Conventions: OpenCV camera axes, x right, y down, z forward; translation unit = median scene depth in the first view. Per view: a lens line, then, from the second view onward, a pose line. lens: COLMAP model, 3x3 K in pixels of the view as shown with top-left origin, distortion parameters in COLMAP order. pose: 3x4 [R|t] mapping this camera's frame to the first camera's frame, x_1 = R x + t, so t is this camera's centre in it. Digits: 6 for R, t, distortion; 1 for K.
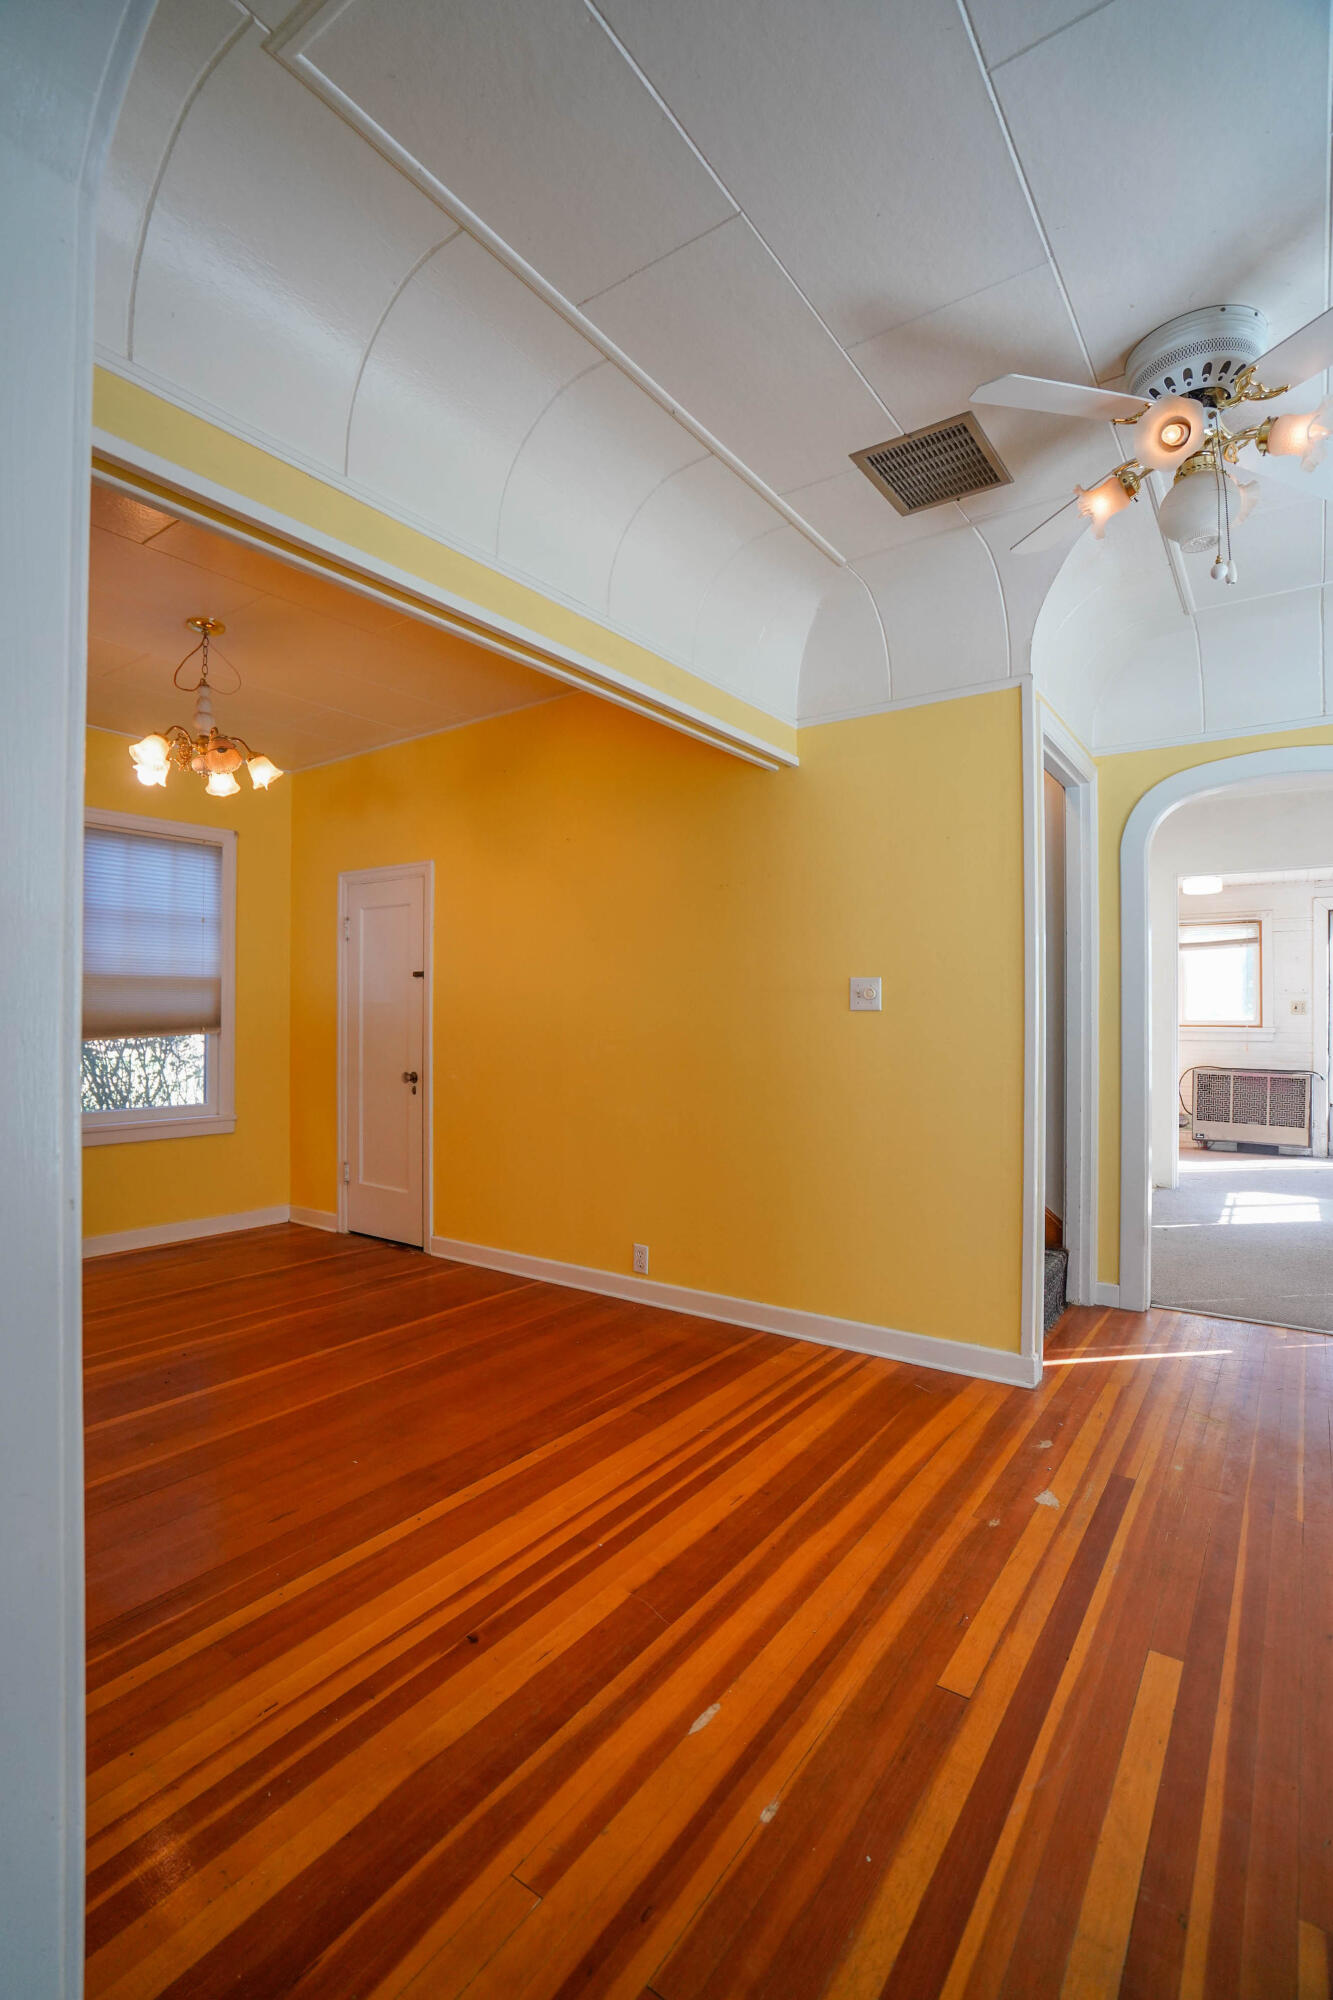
lens RADIAL K [[936.4, 0, 651.2], [0, 936.4, 1001.1], [0, 0, 1]] dist [-0.028471, 0.000272]
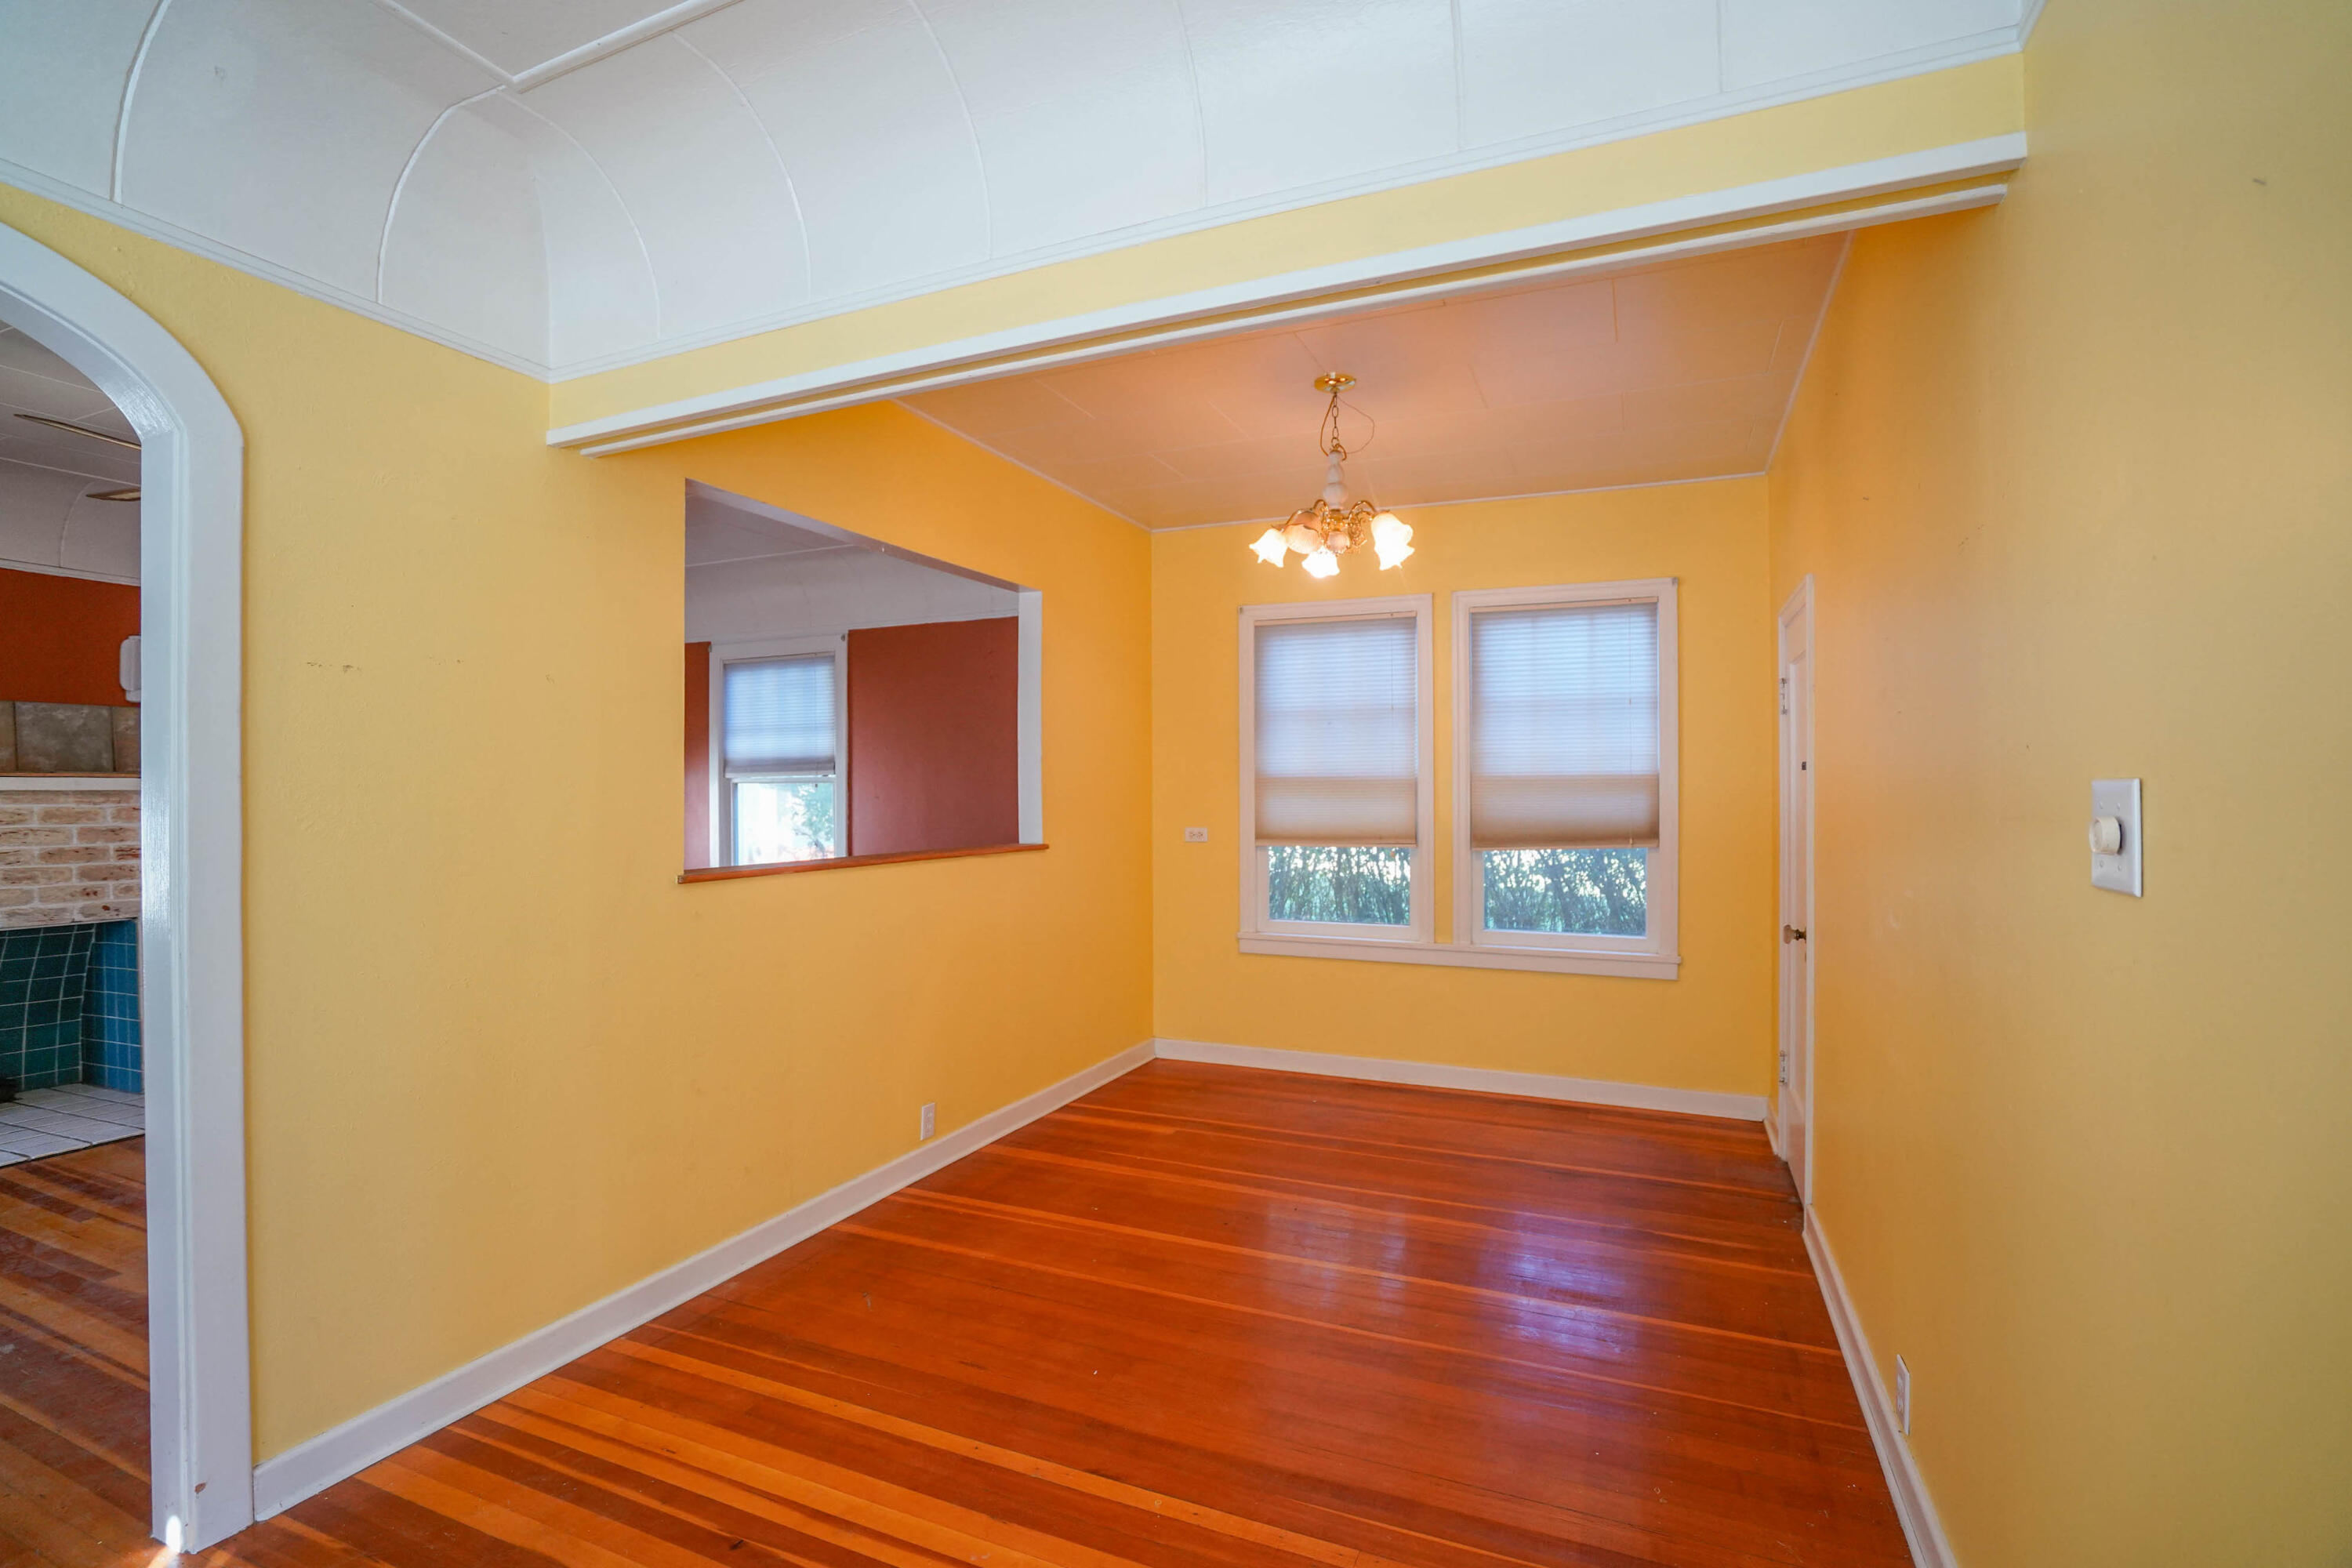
lens RADIAL K [[1101.2, 0, 1161.5], [0, 1101.2, 787.7], [0, 0, 1]] dist [-0.028471, 0.000272]
pose [[0.197194, -0.001919, -0.980363, 0.493355], [0.010390, 0.999946, 0.000133, -0.027091], [0.980310, -0.010212, 0.197203, 0.636220]]
